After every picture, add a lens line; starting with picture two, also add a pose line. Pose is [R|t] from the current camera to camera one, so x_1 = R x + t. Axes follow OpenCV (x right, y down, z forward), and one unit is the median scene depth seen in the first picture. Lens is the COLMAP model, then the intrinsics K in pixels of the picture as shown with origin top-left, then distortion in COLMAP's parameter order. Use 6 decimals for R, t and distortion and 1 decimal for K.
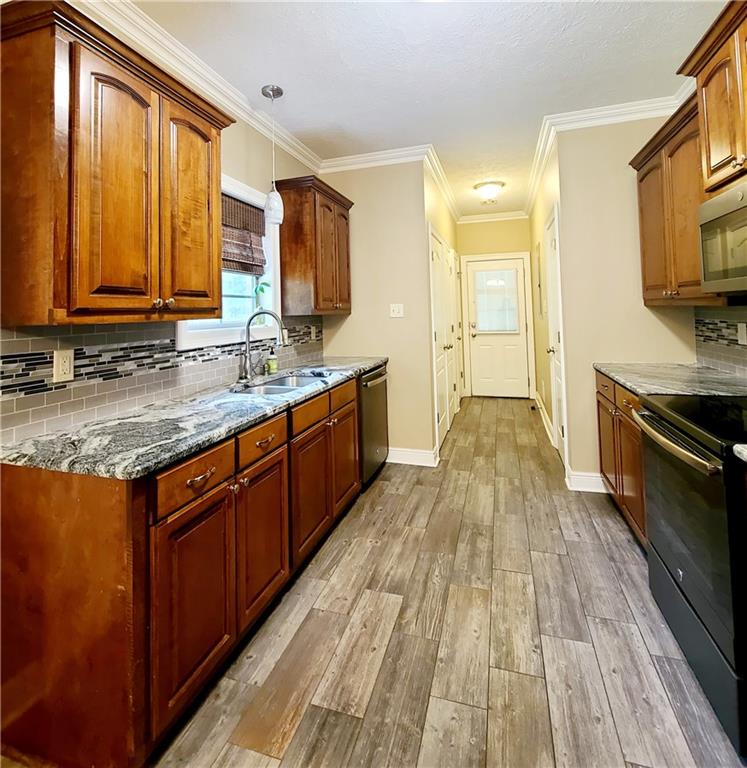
lens RADIAL K [[411.2, 0, 366.8], [0, 411.2, 292.7], [0, 0, 1]] dist [-0.001314, -0.002117]
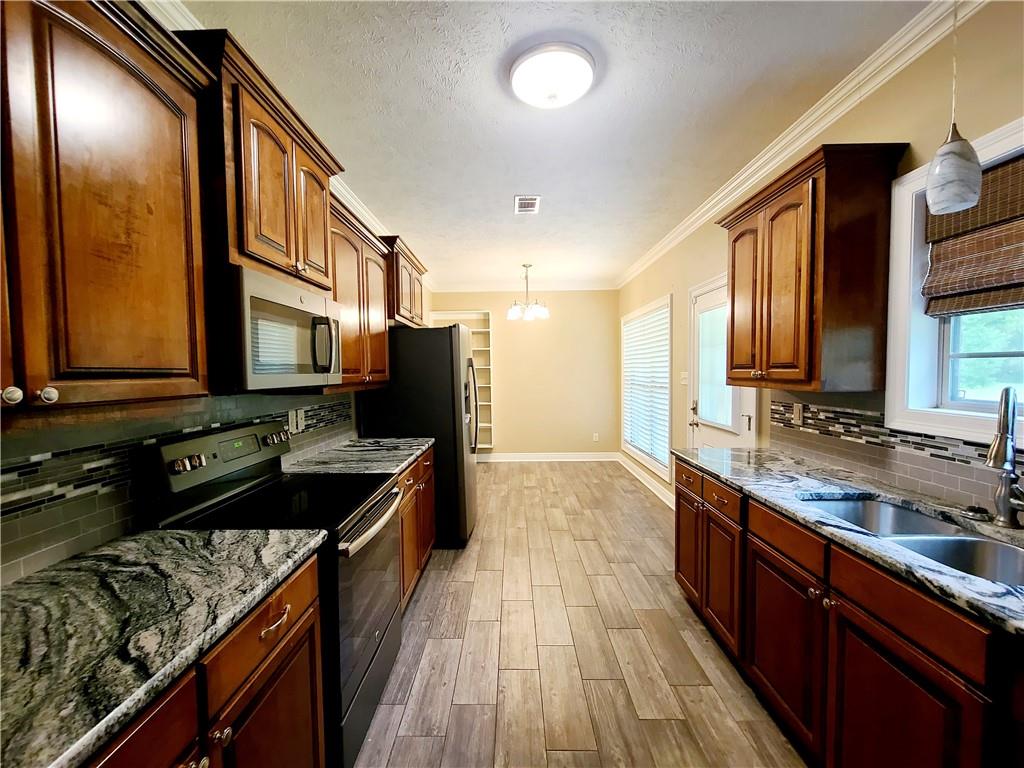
lens RADIAL K [[422.0, 0, 505.3], [0, 422.0, 389.7], [0, 0, 1]] dist [-0.010017, 0.003097]
pose [[-0.956418, 0.051760, -0.287378, 0.459827], [0.051122, 0.998645, 0.009728, 0.013265], [0.287492, -0.005387, -0.957768, 1.402383]]
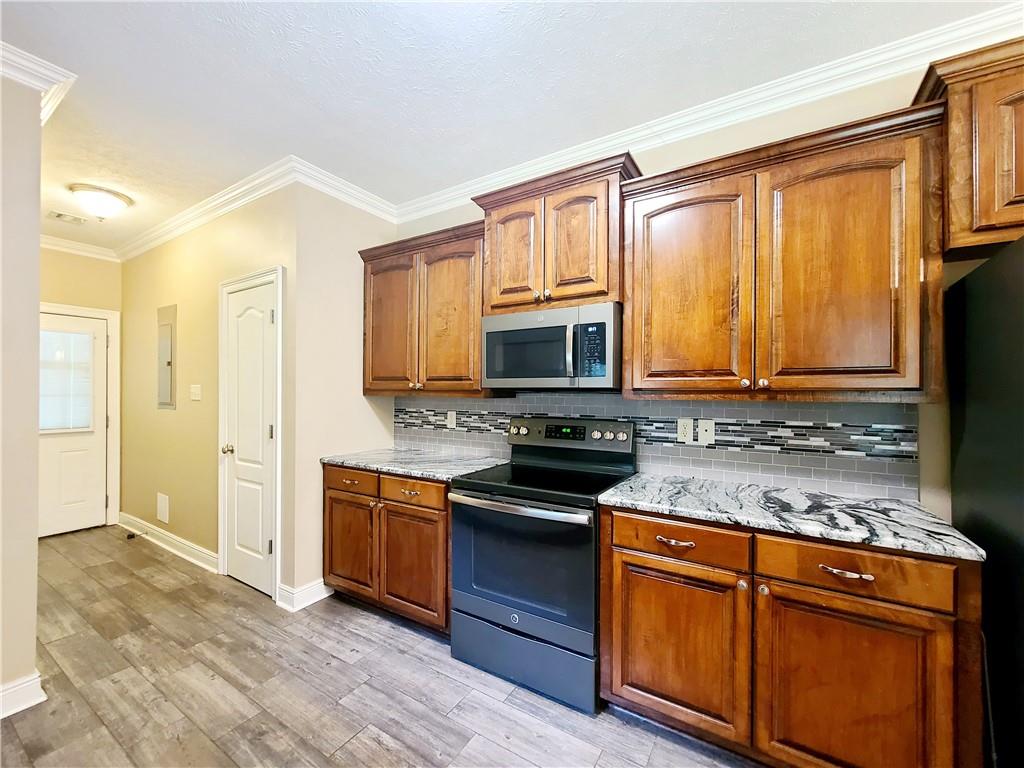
lens RADIAL K [[422.0, 0, 505.3], [0, 422.0, 389.7], [0, 0, 1]] dist [-0.010017, 0.003097]
pose [[0.250559, 0.032993, 0.967539, -0.300404], [-0.053882, 0.998345, -0.020090, 0.023002], [-0.966601, -0.047099, 0.251922, 0.472168]]
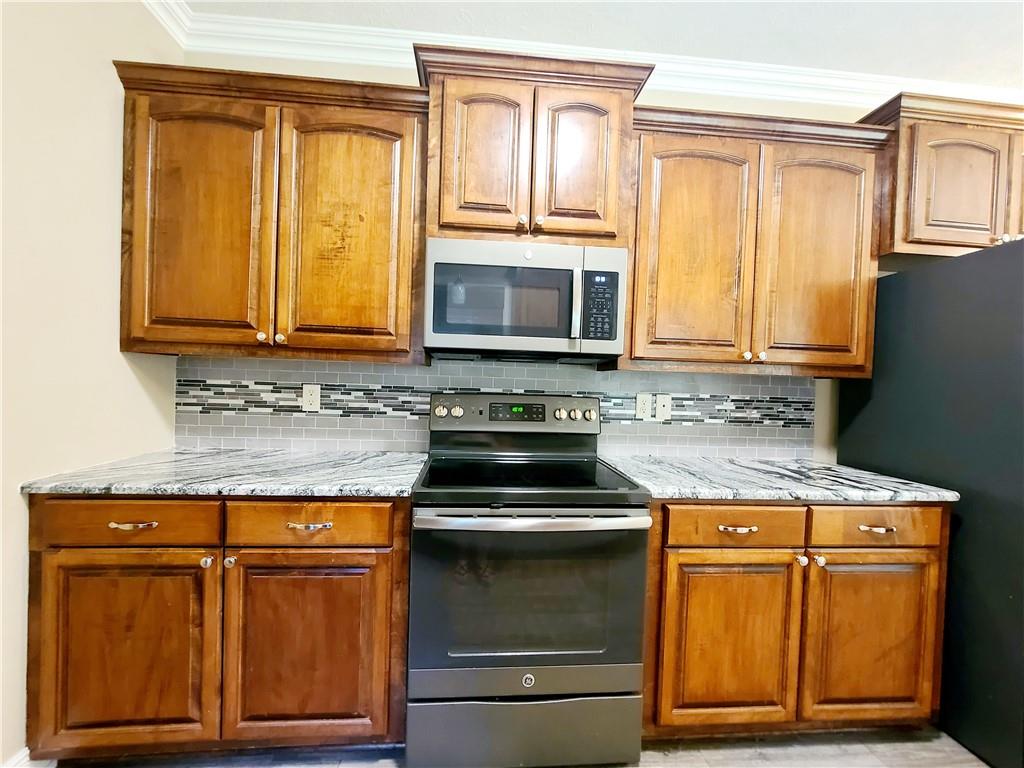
lens RADIAL K [[422.0, 0, 505.3], [0, 422.0, 389.7], [0, 0, 1]] dist [-0.010017, 0.003097]
pose [[-0.382798, -0.005617, 0.923815, -0.006460], [-0.062108, 0.997876, -0.019668, 0.071367], [-0.921742, -0.064906, -0.382334, 0.896051]]
